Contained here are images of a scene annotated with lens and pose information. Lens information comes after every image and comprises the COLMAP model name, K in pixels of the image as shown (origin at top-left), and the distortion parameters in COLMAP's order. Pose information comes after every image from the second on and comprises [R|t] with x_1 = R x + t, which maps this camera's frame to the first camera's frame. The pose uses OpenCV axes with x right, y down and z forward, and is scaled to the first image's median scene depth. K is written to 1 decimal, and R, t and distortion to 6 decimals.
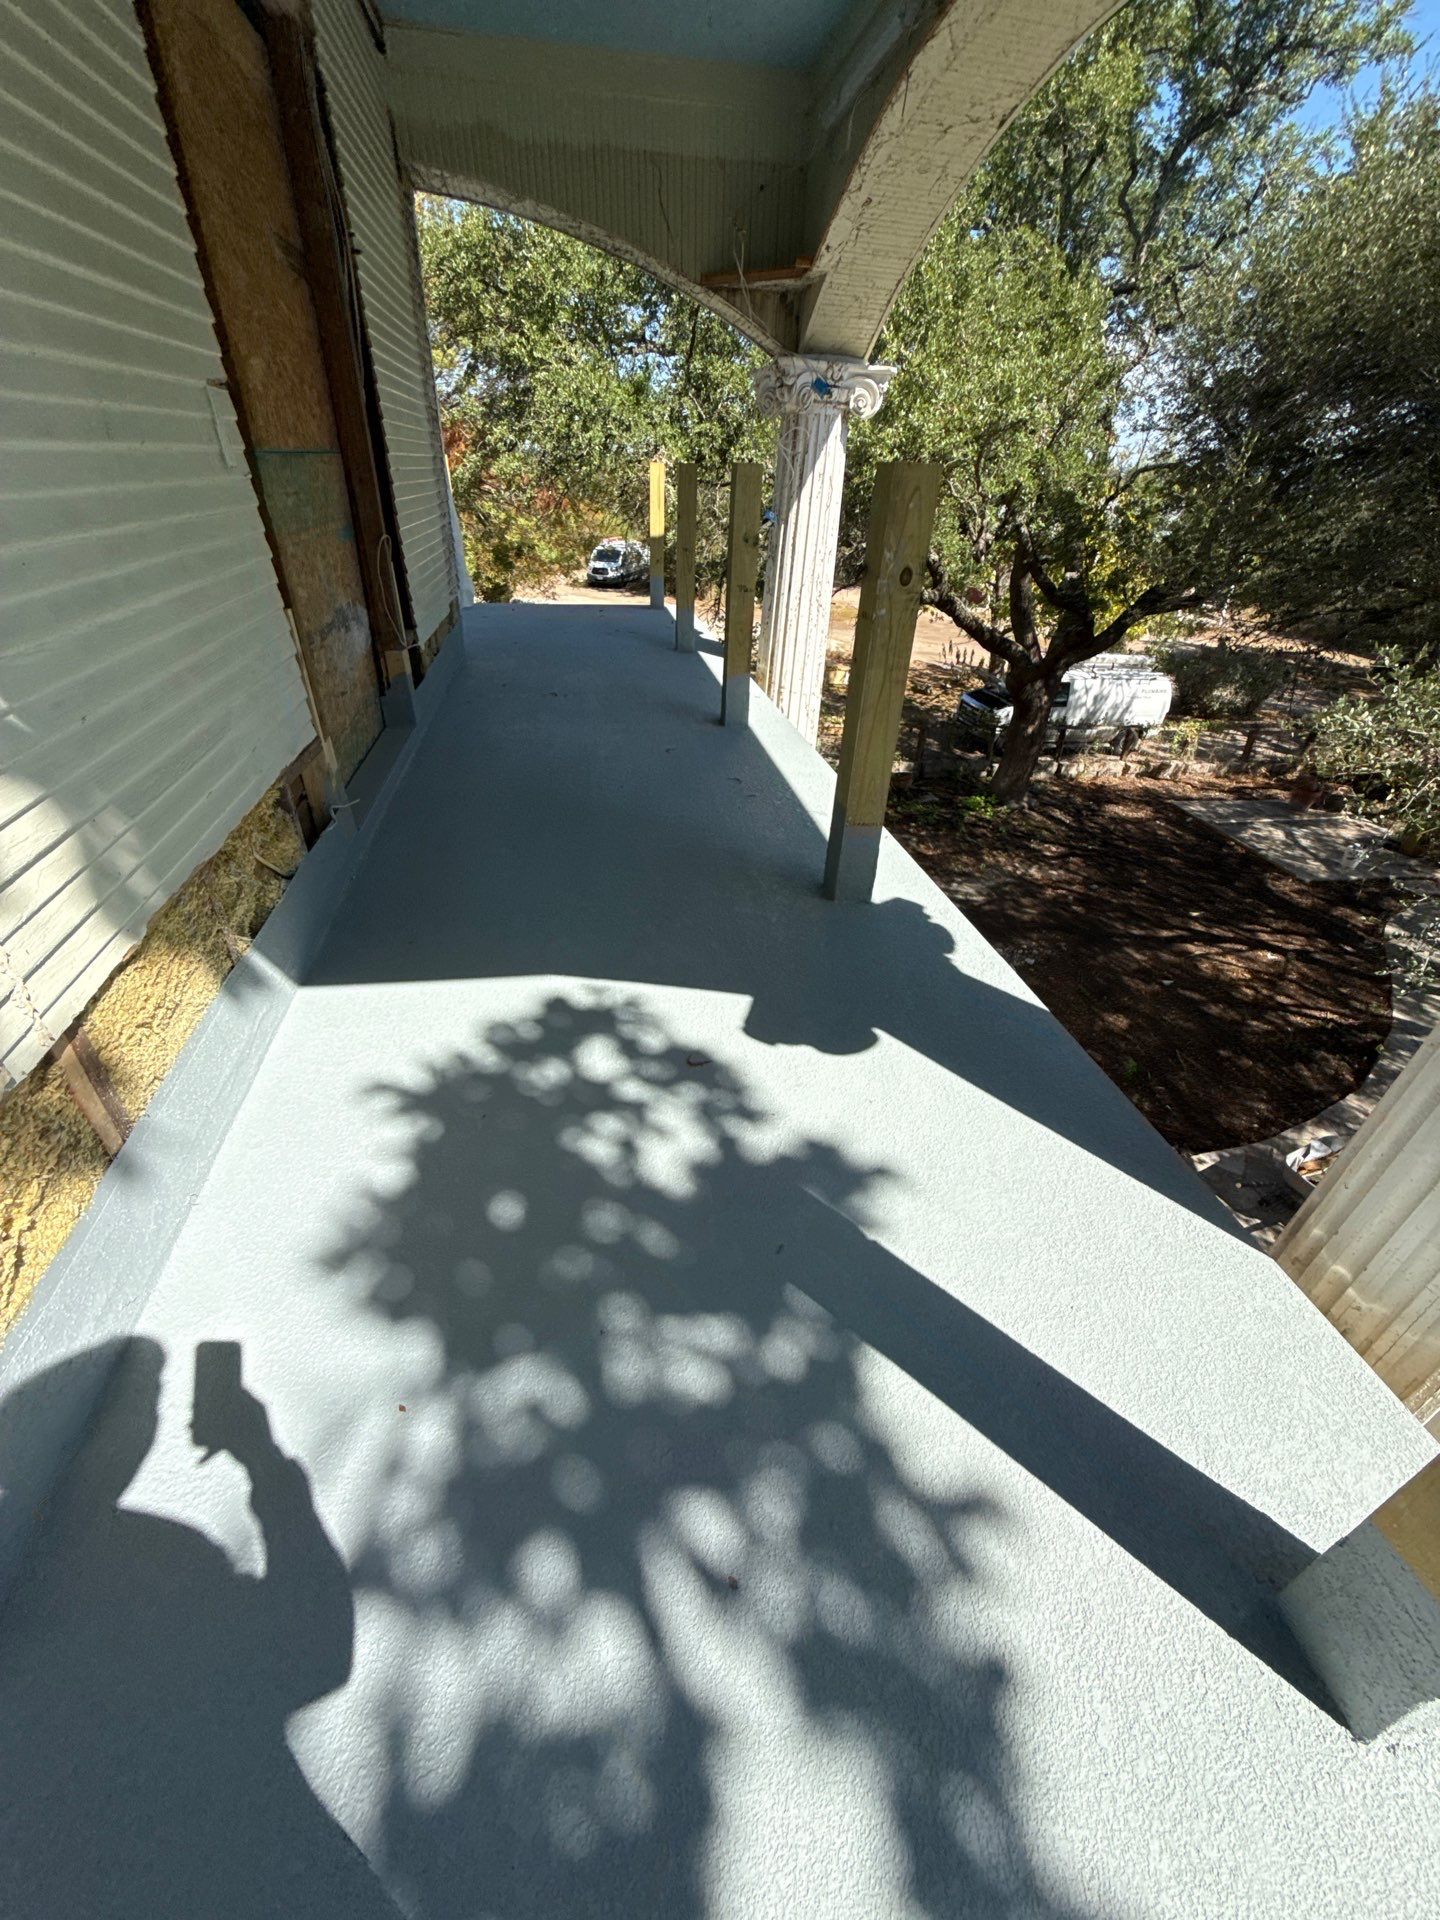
lens RADIAL K [[764.0, 0, 724.4], [0, 764.0, 963.7], [0, 0, 1]] dist [-0.000186, -0.000294]
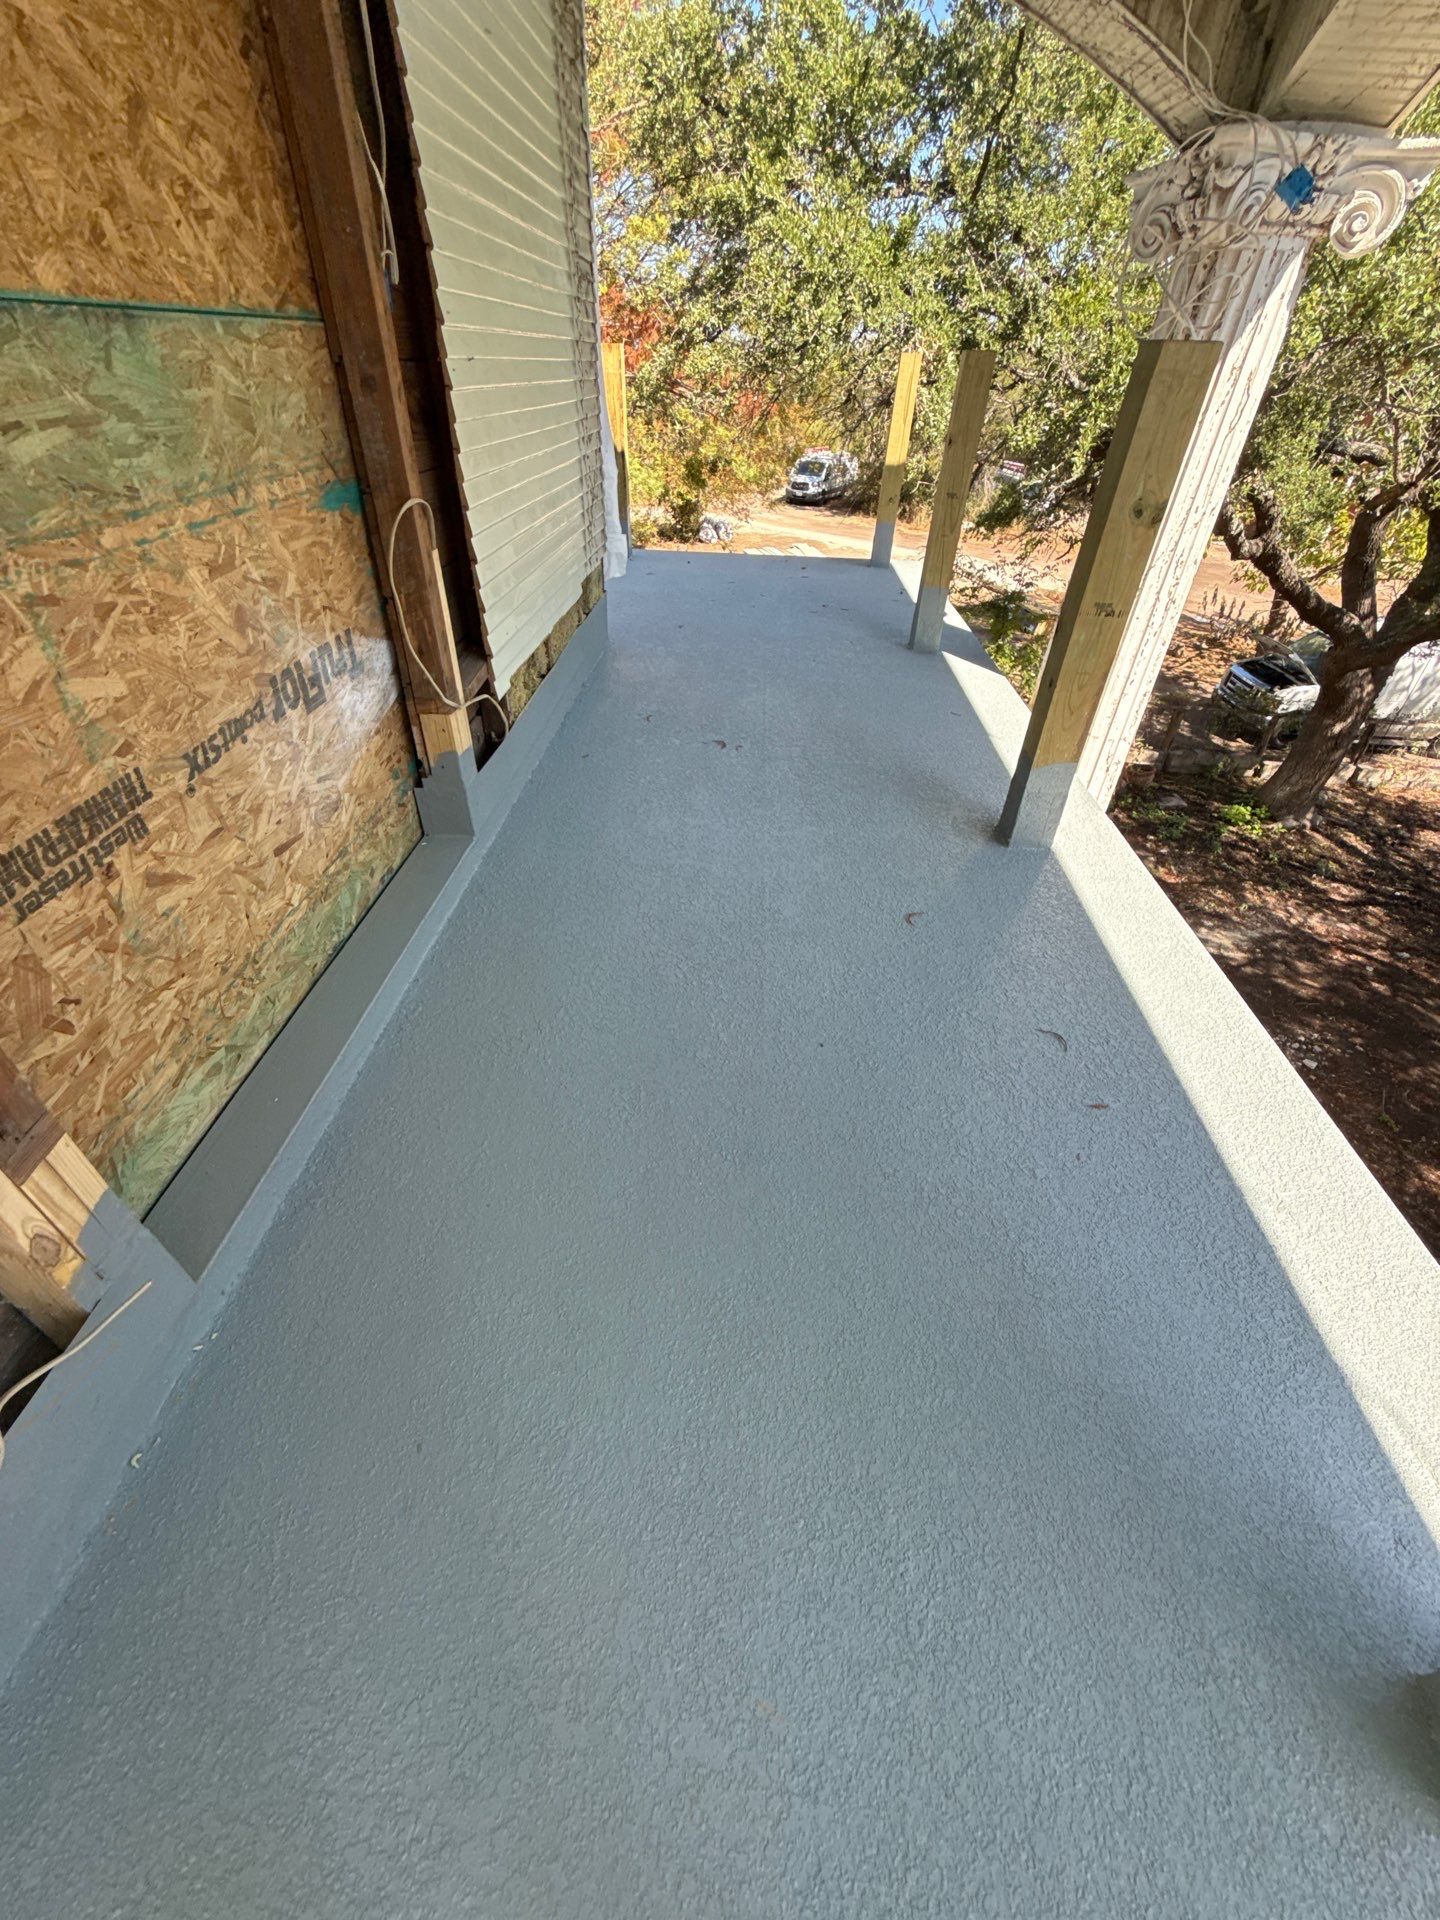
lens RADIAL K [[764.0, 0, 724.4], [0, 764.0, 963.7], [0, 0, 1]] dist [-0.000186, -0.000294]
pose [[0.974524, 0.134596, -0.179409, -0.028824], [-0.118347, 0.988082, 0.098429, -0.081953], [0.190519, -0.074689, 0.978838, 0.129426]]
